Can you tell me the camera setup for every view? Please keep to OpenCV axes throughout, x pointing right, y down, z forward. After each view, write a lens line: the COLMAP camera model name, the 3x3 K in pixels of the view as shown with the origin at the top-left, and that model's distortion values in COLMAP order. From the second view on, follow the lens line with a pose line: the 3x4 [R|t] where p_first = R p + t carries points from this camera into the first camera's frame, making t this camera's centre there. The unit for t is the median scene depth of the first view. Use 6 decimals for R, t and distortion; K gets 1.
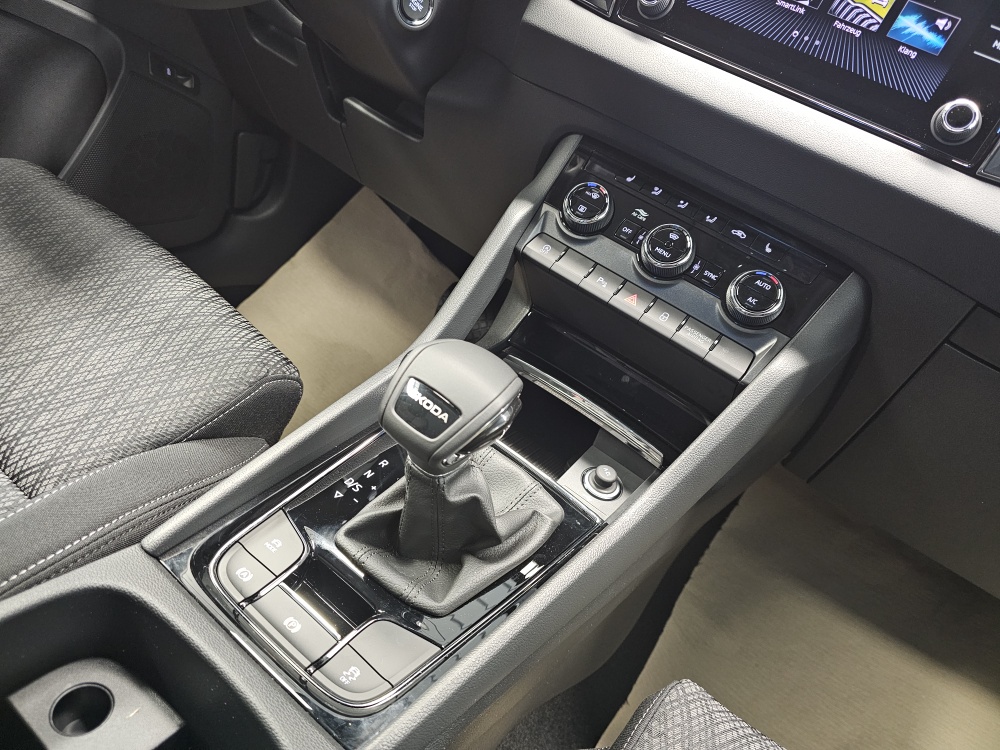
lens RADIAL K [[682.9, 0, 507.2], [0, 682.9, 372.3], [0, 0, 1]] dist [0.063578, -0.071014]
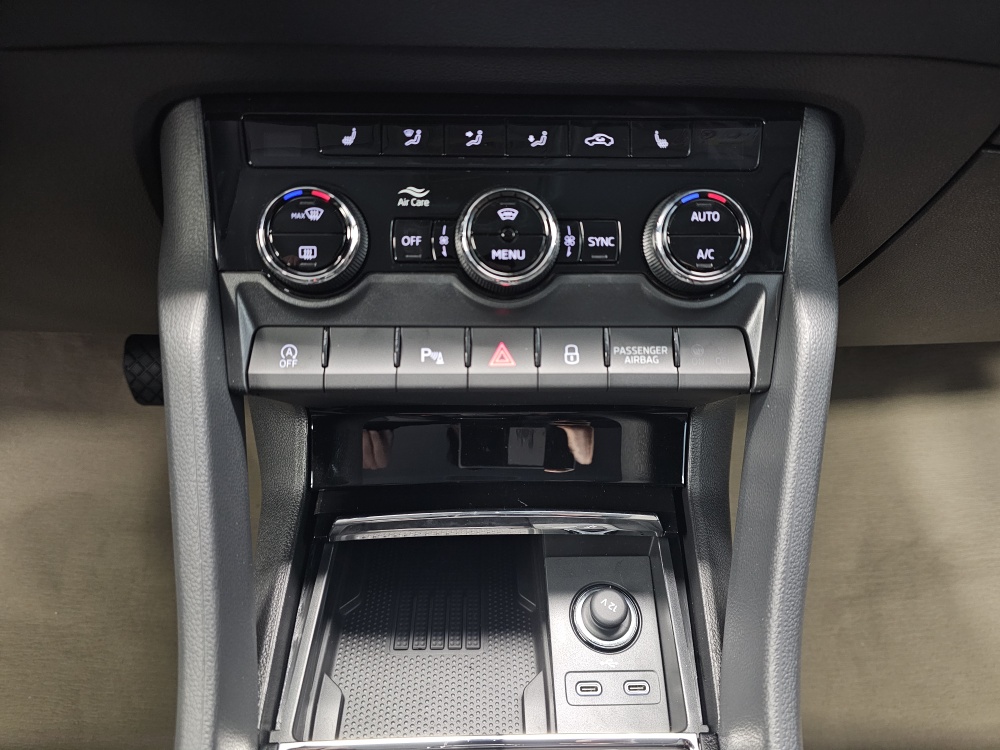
lens RADIAL K [[682.9, 0, 504.4], [0, 682.9, 370.2], [0, 0, 1]] dist [0.063578, -0.071014]
pose [[0.773107, -0.589023, 0.235281, 0.057745], [0.516115, 0.799823, 0.306445, -0.260688], [-0.368687, -0.115483, 0.922352, 0.532508]]
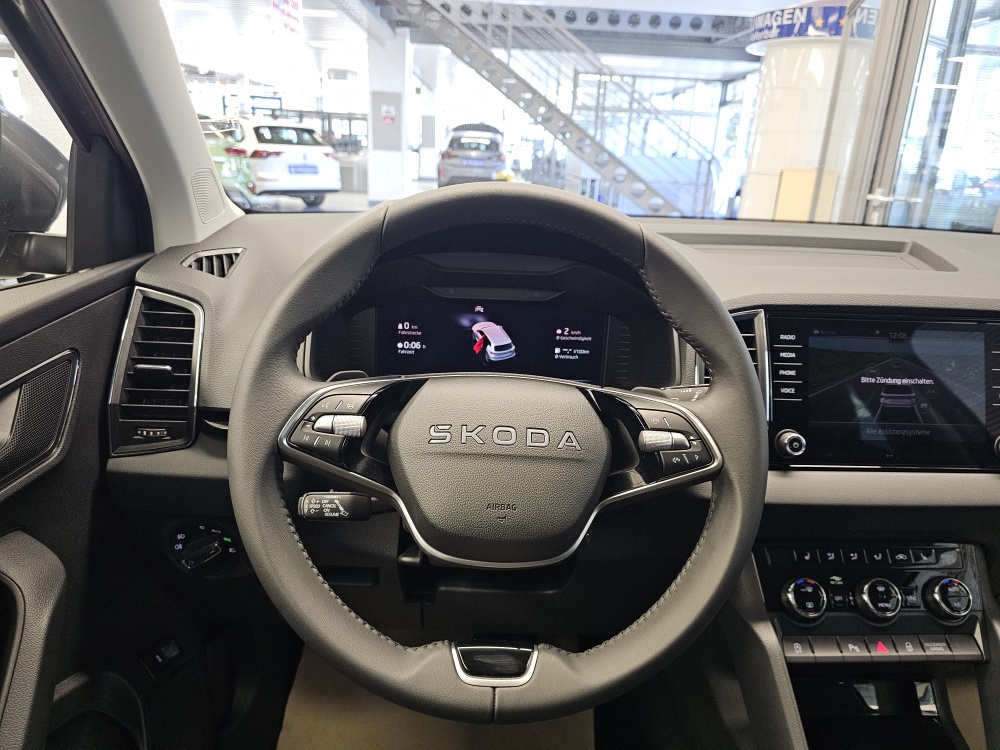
lens RADIAL K [[682.9, 0, 501.6], [0, 682.9, 356.7], [0, 0, 1]] dist [0.063578, -0.071014]
pose [[0.758960, -0.436322, 0.483326, -0.740023], [0.508578, 0.860745, -0.021577, -0.910116], [-0.406606, 0.262185, 0.875175, 0.034789]]
